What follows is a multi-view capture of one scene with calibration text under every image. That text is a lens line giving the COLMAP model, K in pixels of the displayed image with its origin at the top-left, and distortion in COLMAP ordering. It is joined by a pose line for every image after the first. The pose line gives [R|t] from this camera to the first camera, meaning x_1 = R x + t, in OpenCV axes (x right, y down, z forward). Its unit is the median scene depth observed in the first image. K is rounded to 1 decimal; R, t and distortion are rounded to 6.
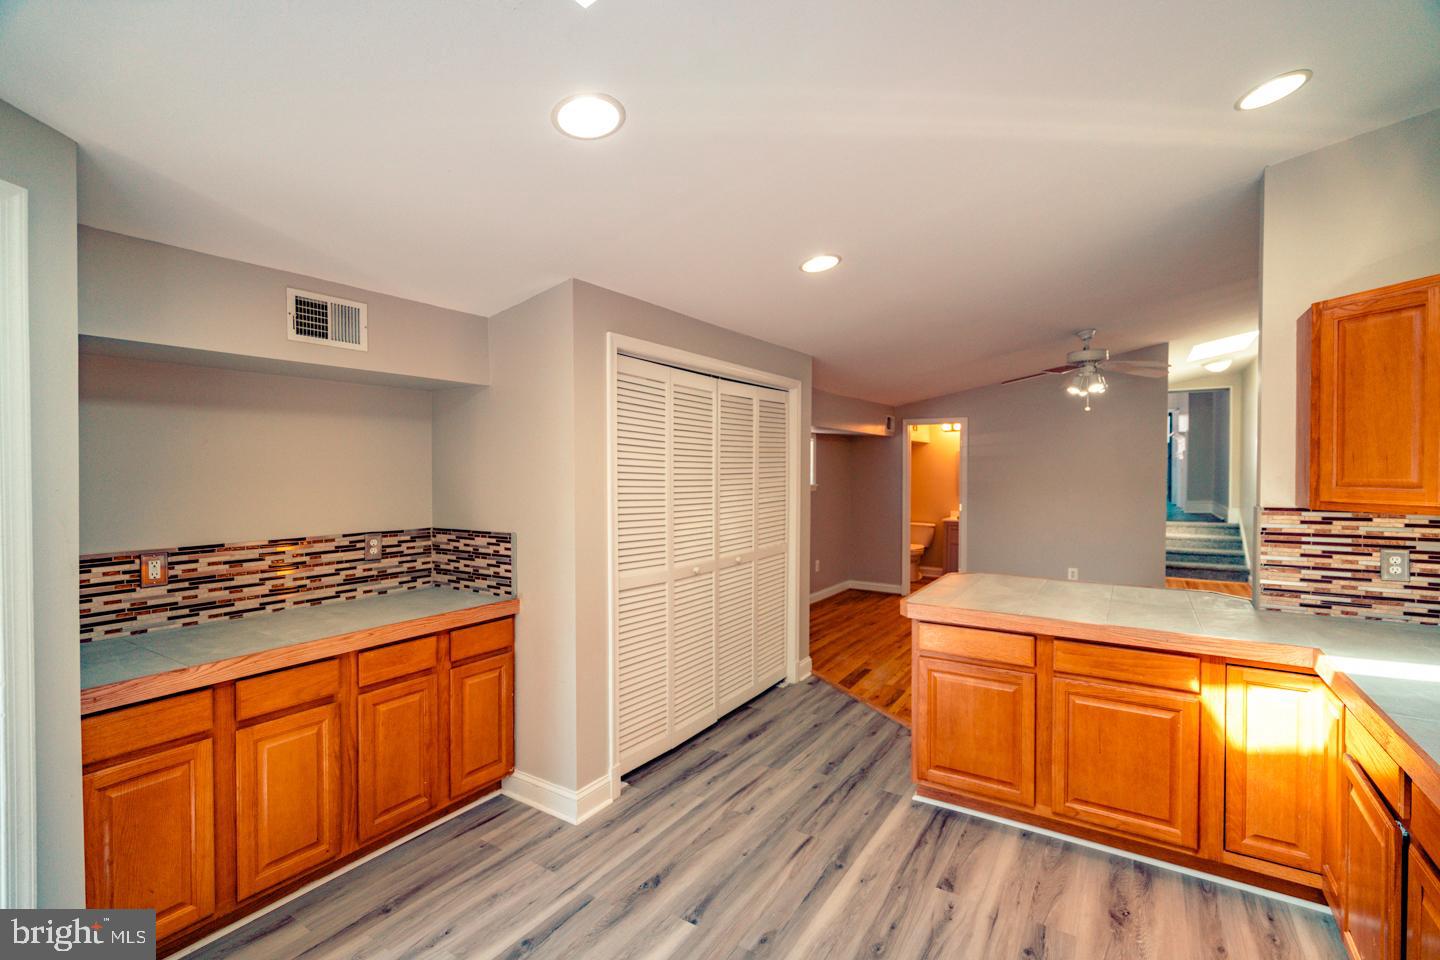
lens RADIAL K [[664.9, 0, 720.0], [0, 664.9, 480.0], [0, 0, 1]] dist [-0.001576, 0.000068]
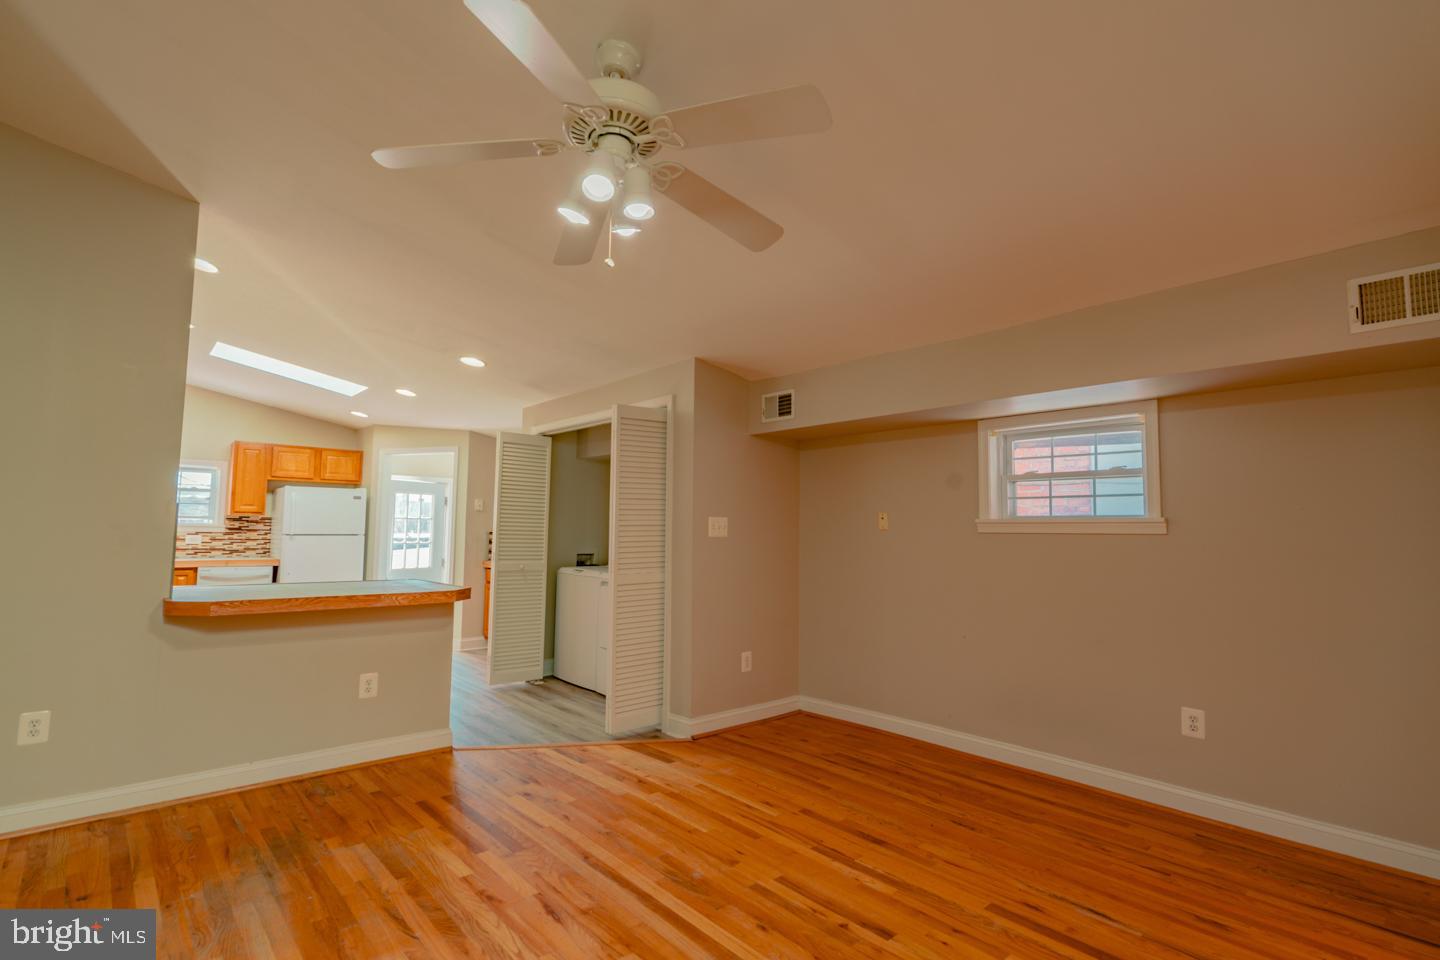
lens RADIAL K [[679.6, 0, 720.0], [0, 679.6, 480.0], [0, 0, 1]] dist [-0.002382, -0.000145]
pose [[-0.270168, -0.083833, -0.959157, 0.876856], [-0.034508, 0.996405, -0.077369, 0.035017], [0.962195, 0.012196, -0.272090, 1.167467]]
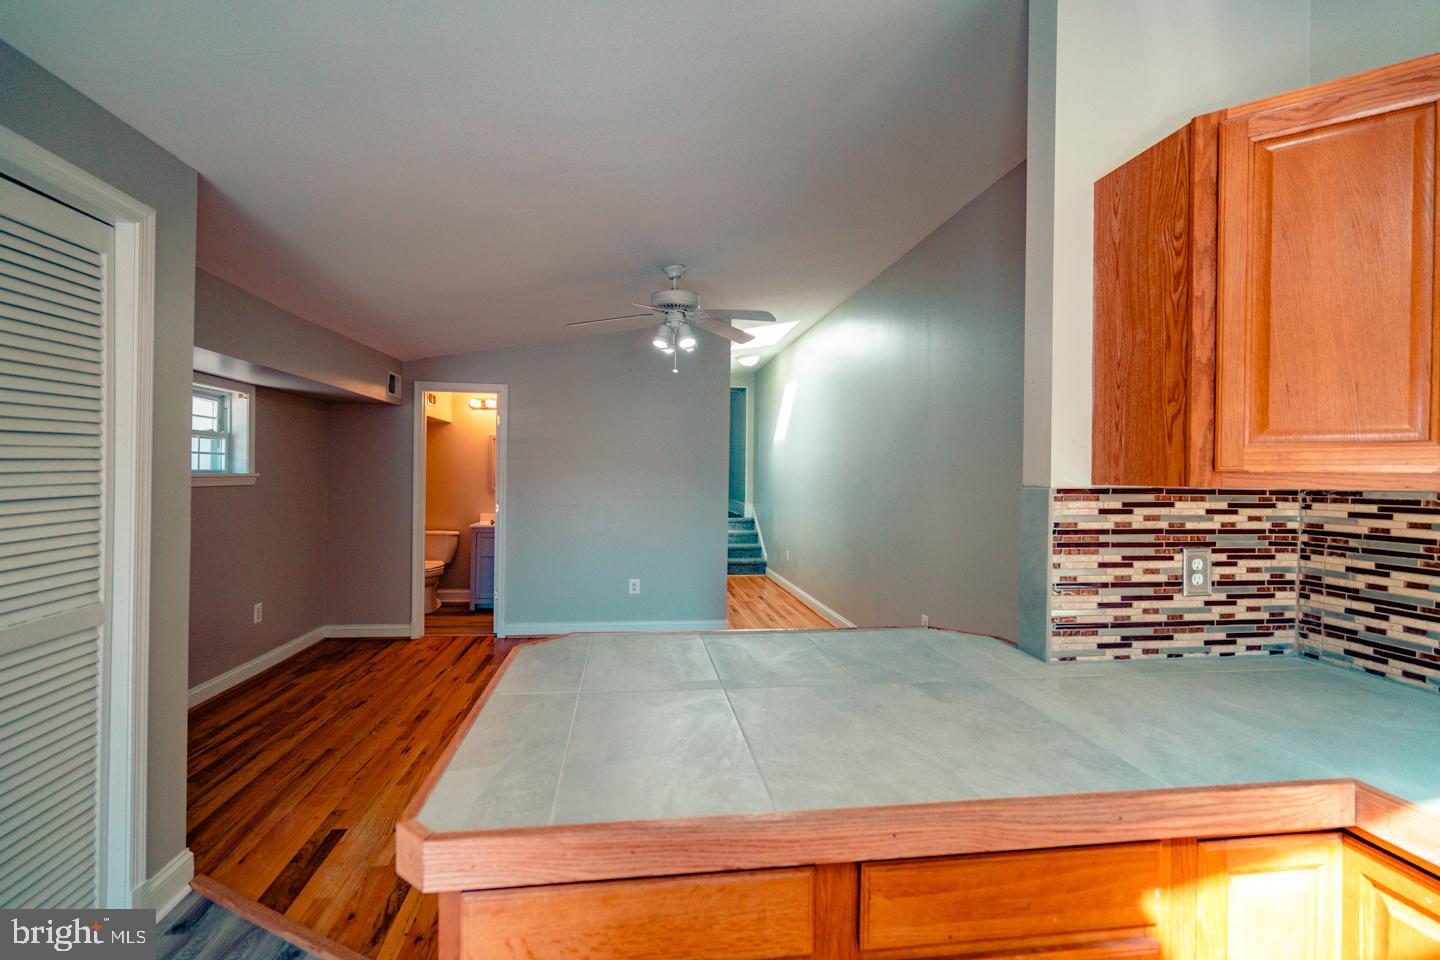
lens RADIAL K [[664.9, 0, 720.0], [0, 664.9, 480.0], [0, 0, 1]] dist [-0.001576, 0.000068]
pose [[0.765566, 0.004608, 0.643341, 0.111977], [-0.001306, 0.999983, -0.005608, 0.020311], [-0.643356, 0.003453, 0.765559, 0.401128]]
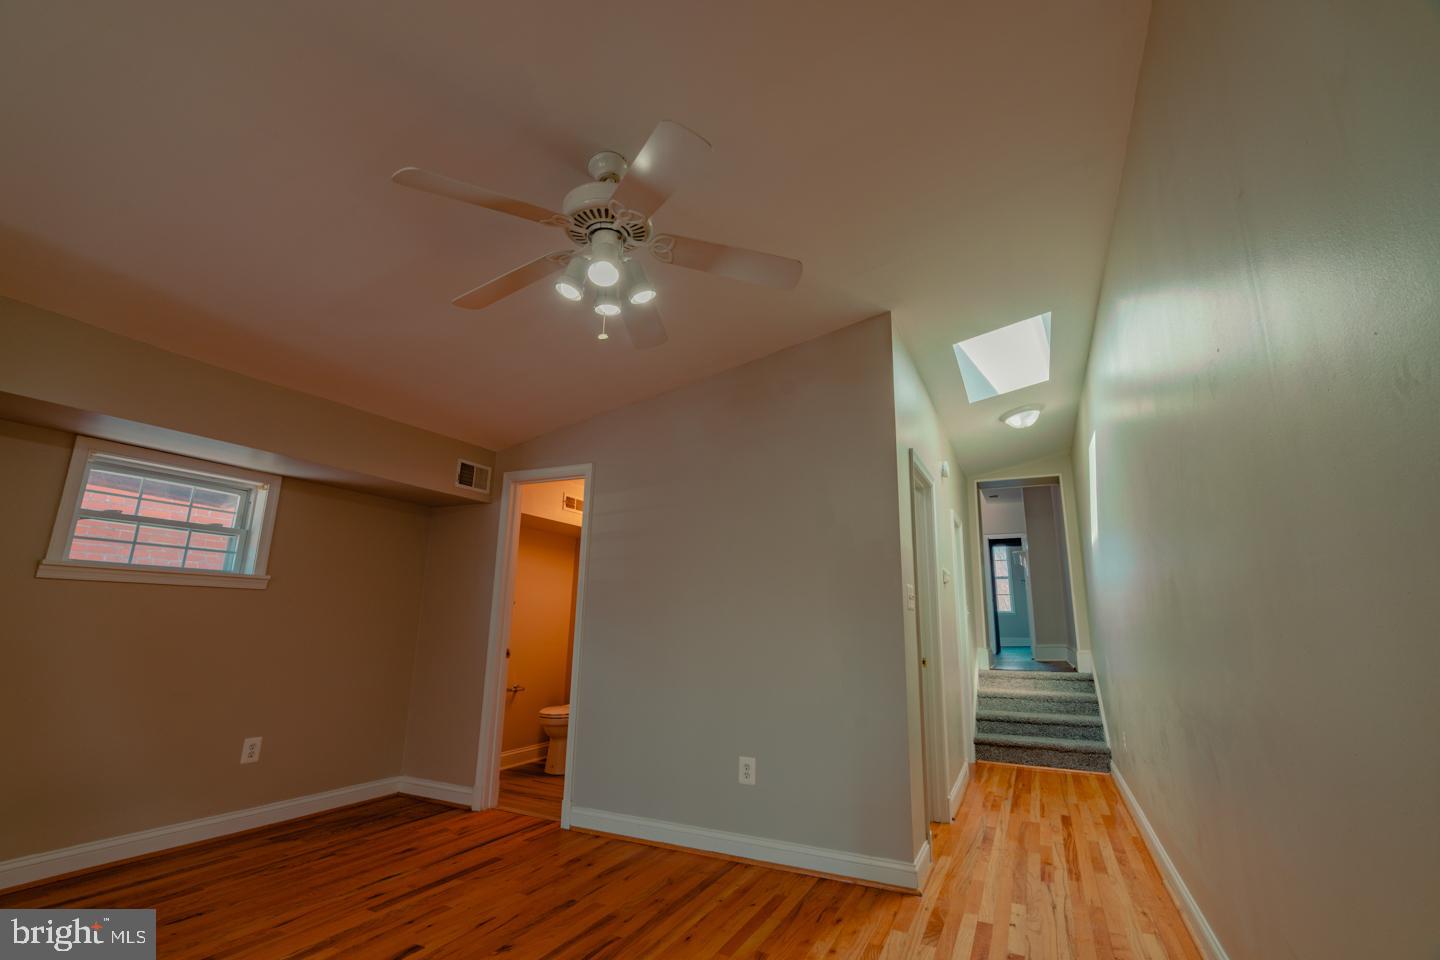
lens RADIAL K [[647.6, 0, 720.0], [0, 647.6, 480.0], [0, 0, 1]] dist [-0.000882, -0.000085]
pose [[0.993635, 0.041023, 0.104914, 0.592124], [-0.015223, 0.971690, -0.235769, 0.063265], [-0.111616, 0.232671, 0.966129, 0.654564]]
